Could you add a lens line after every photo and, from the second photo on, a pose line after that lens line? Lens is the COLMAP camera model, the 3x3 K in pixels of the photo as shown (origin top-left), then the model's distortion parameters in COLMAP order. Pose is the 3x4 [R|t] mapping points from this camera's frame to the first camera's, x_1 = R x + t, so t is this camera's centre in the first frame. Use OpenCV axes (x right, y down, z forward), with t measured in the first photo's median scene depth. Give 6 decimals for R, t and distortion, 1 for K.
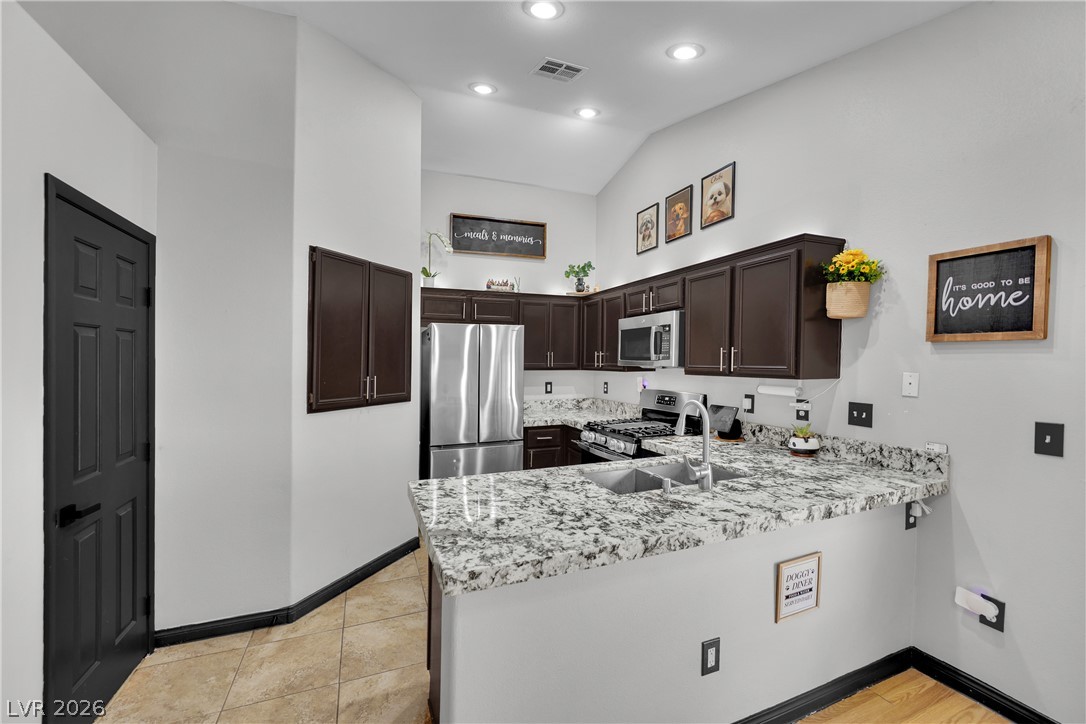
lens RADIAL K [[447.2, 0, 546.2], [0, 447.2, 368.7], [0, 0, 1]] dist [-0.020473, 0.000963]
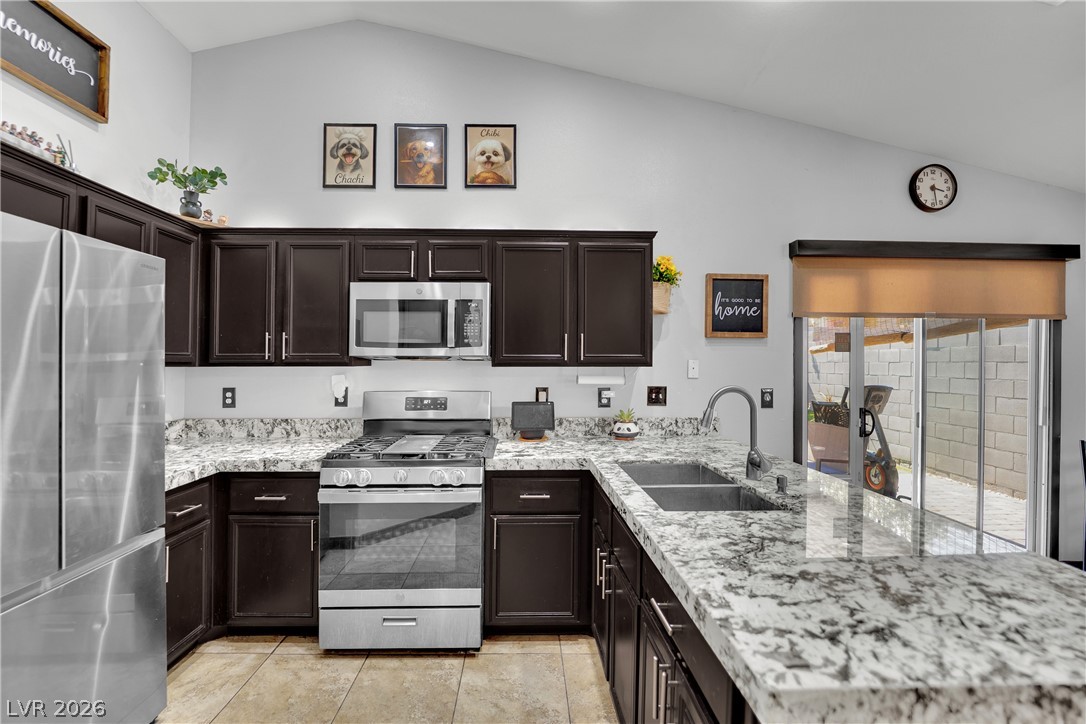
lens RADIAL K [[452.0, 0, 540.6], [0, 452.0, 365.2], [0, 0, 1]] dist [-0.013931, -0.001946]
pose [[0.349000, 0.002257, 0.937120, -0.481575], [0.015771, 0.999841, -0.008281, 0.023100], [-0.936990, 0.017669, 0.348909, 0.770089]]
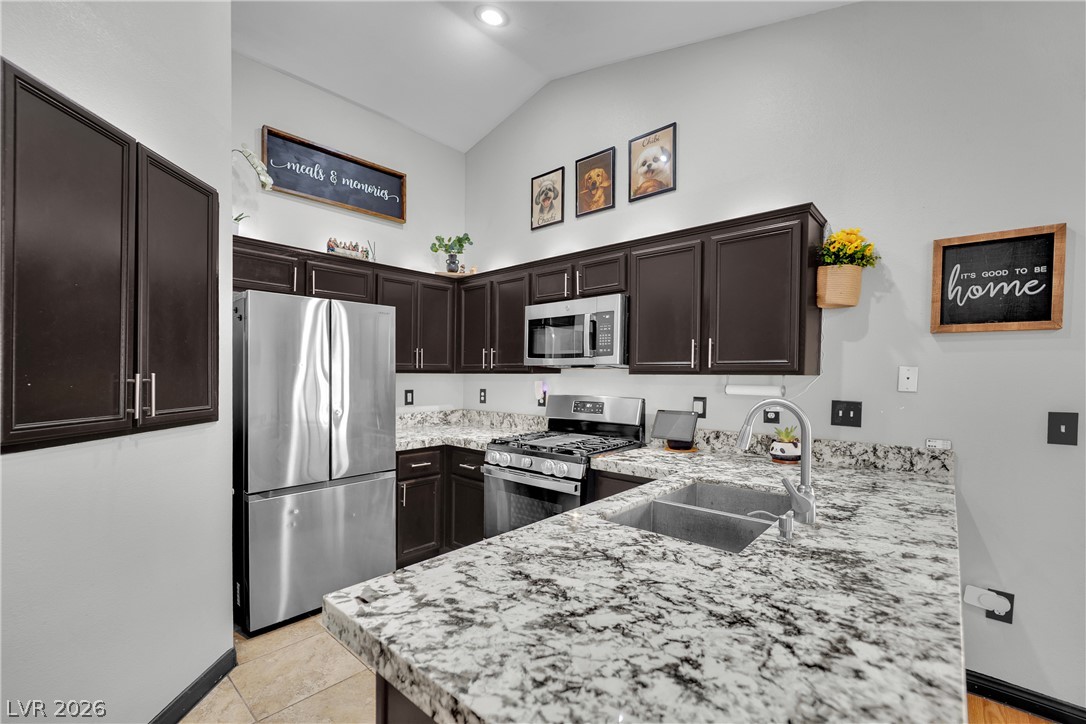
lens RADIAL K [[463.7, 0, 544.5], [0, 463.7, 385.3], [0, 0, 1]] dist [-0.027484, -0.000157]
pose [[0.899539, -0.005687, 0.436803, -0.230849], [0.002821, 0.999970, 0.007210, 0.032860], [-0.436830, -0.005254, 0.899529, 0.373774]]
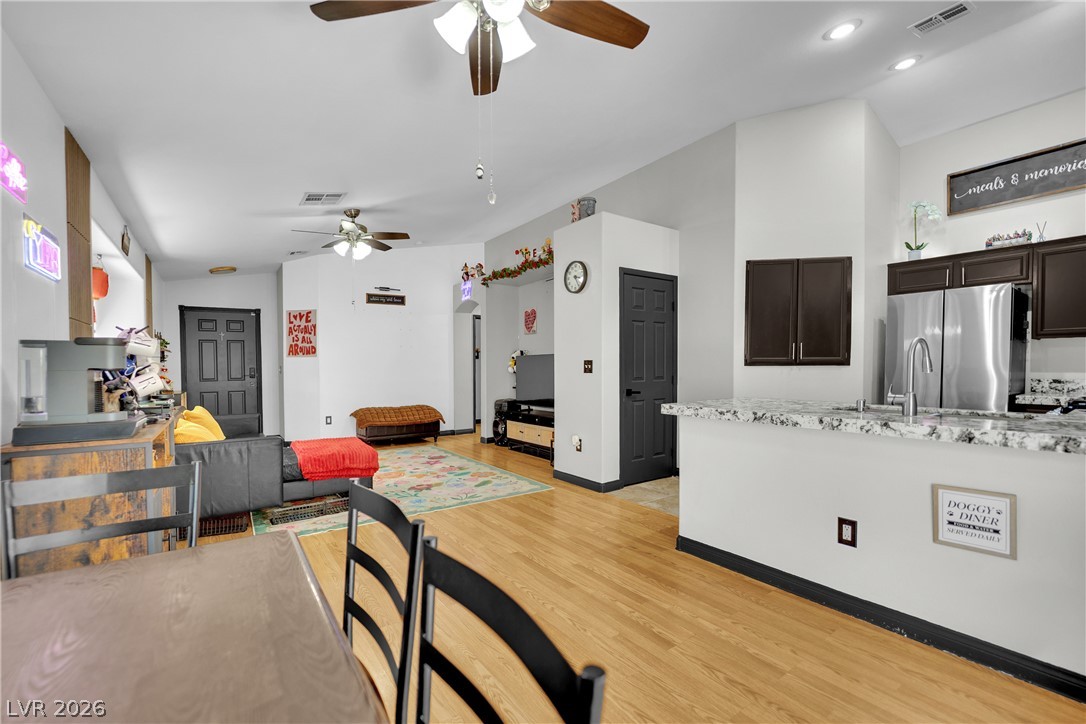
lens RADIAL K [[452.0, 0, 537.6], [0, 452.0, 371.9], [0, 0, 1]] dist [-0.013931, -0.001946]
pose [[0.223182, 0.010374, -0.974722, 0.860704], [-0.009286, 0.999921, 0.008516, 0.112066], [0.974733, 0.007150, 0.223260, -0.096733]]
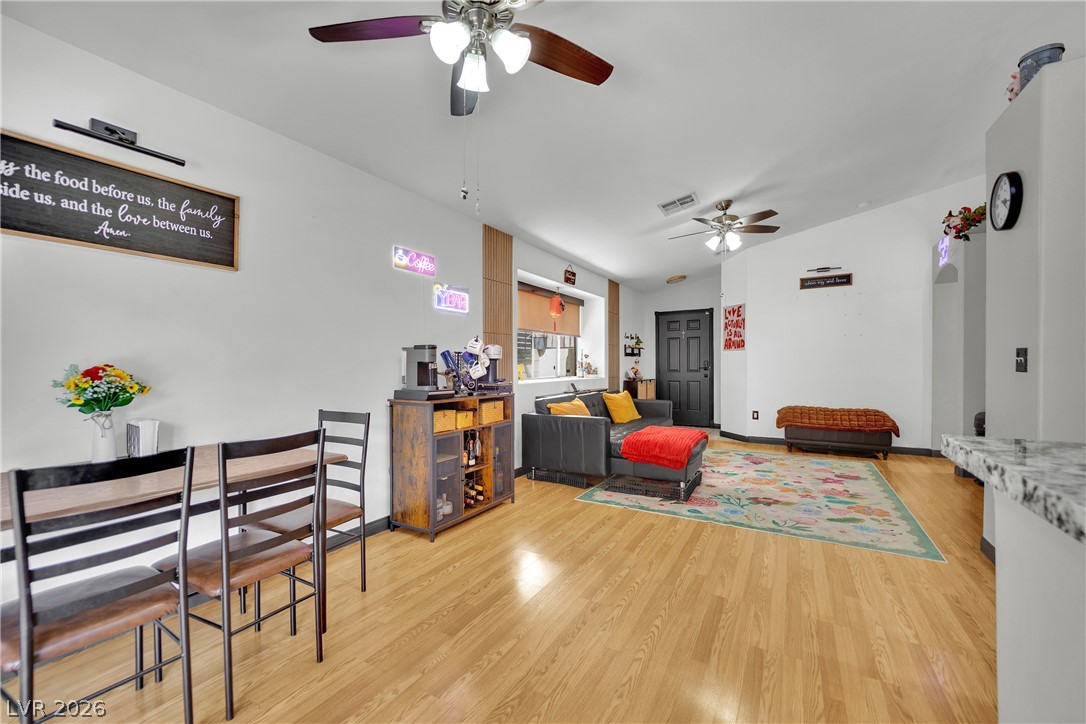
lens RADIAL K [[452.0, 0, 545.3], [0, 452.0, 359.4], [0, 0, 1]] dist [-0.013931, -0.001946]
pose [[-0.780557, -0.004379, -0.625069, 0.594515], [-0.012369, 0.999888, 0.008441, 0.102102], [0.624962, 0.014320, -0.780524, 0.529772]]
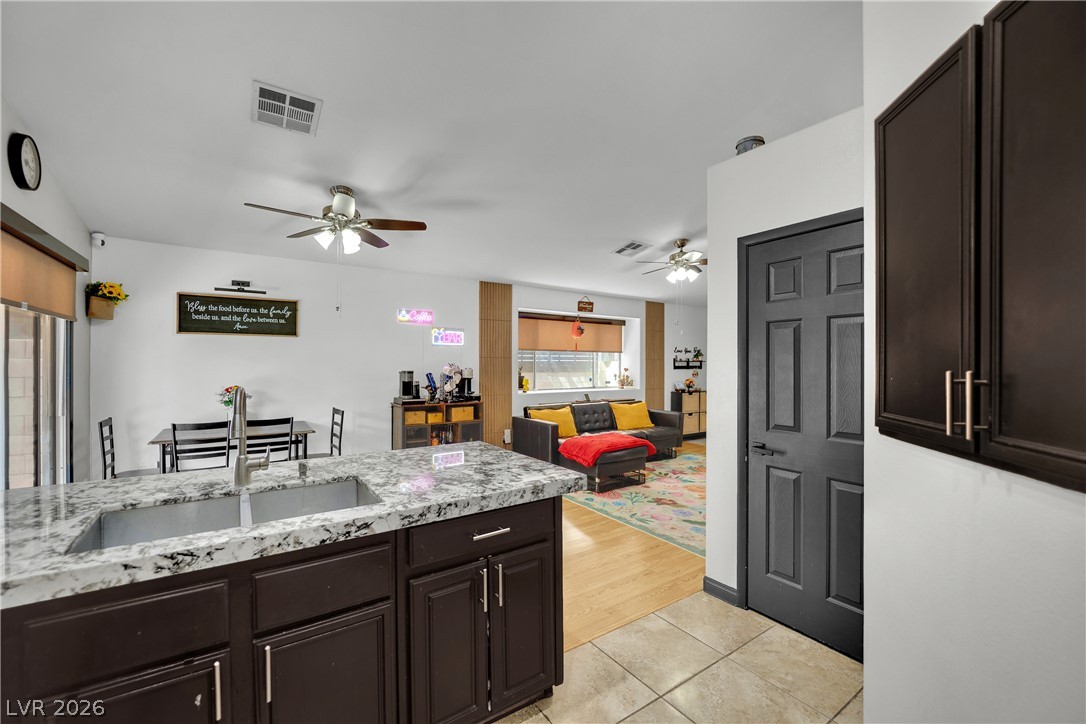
lens RADIAL K [[452.0, 0, 545.7], [0, 452.0, 352.4], [0, 0, 1]] dist [-0.013931, -0.001946]
pose [[-0.973662, -0.010379, -0.227761, -0.013287], [-0.009924, 0.999946, -0.003145, 0.005276], [0.227781, -0.000802, -0.973712, 1.396293]]
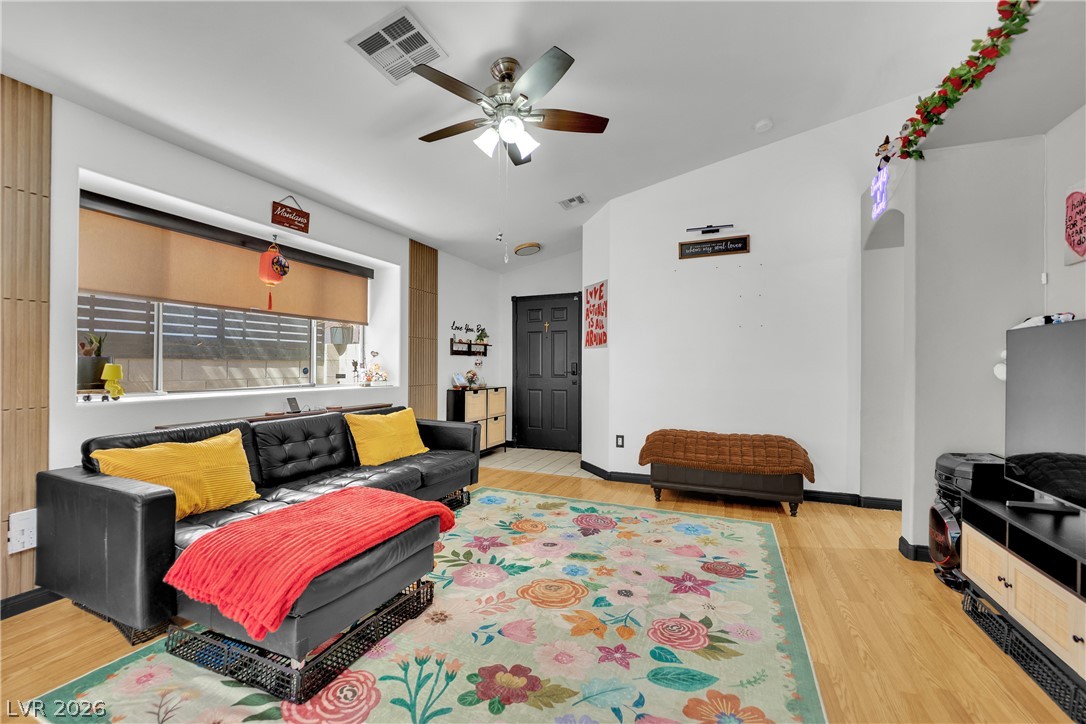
lens RADIAL K [[447.2, 0, 539.4], [0, 447.2, 366.0], [0, 0, 1]] dist [-0.020473, 0.000963]
pose [[-0.711663, -0.004620, -0.702506, -0.446982], [-0.017084, 0.999796, 0.010732, 0.119010], [0.702313, 0.019640, -0.711597, 0.306275]]
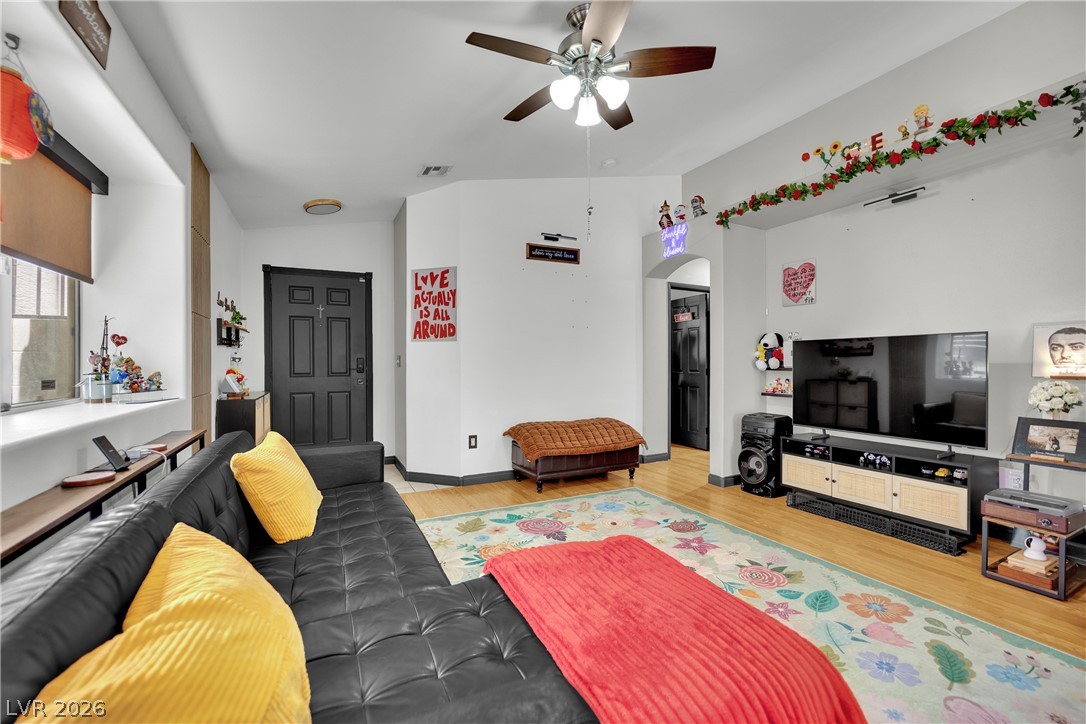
lens RADIAL K [[447.2, 0, 542.9], [0, 447.2, 360.2], [0, 0, 1]] dist [-0.020473, 0.000963]
pose [[0.075896, -0.003874, -0.997108, -0.255891], [-0.018961, 0.999806, -0.005328, 0.131194], [0.996935, 0.019311, 0.075807, -0.547171]]
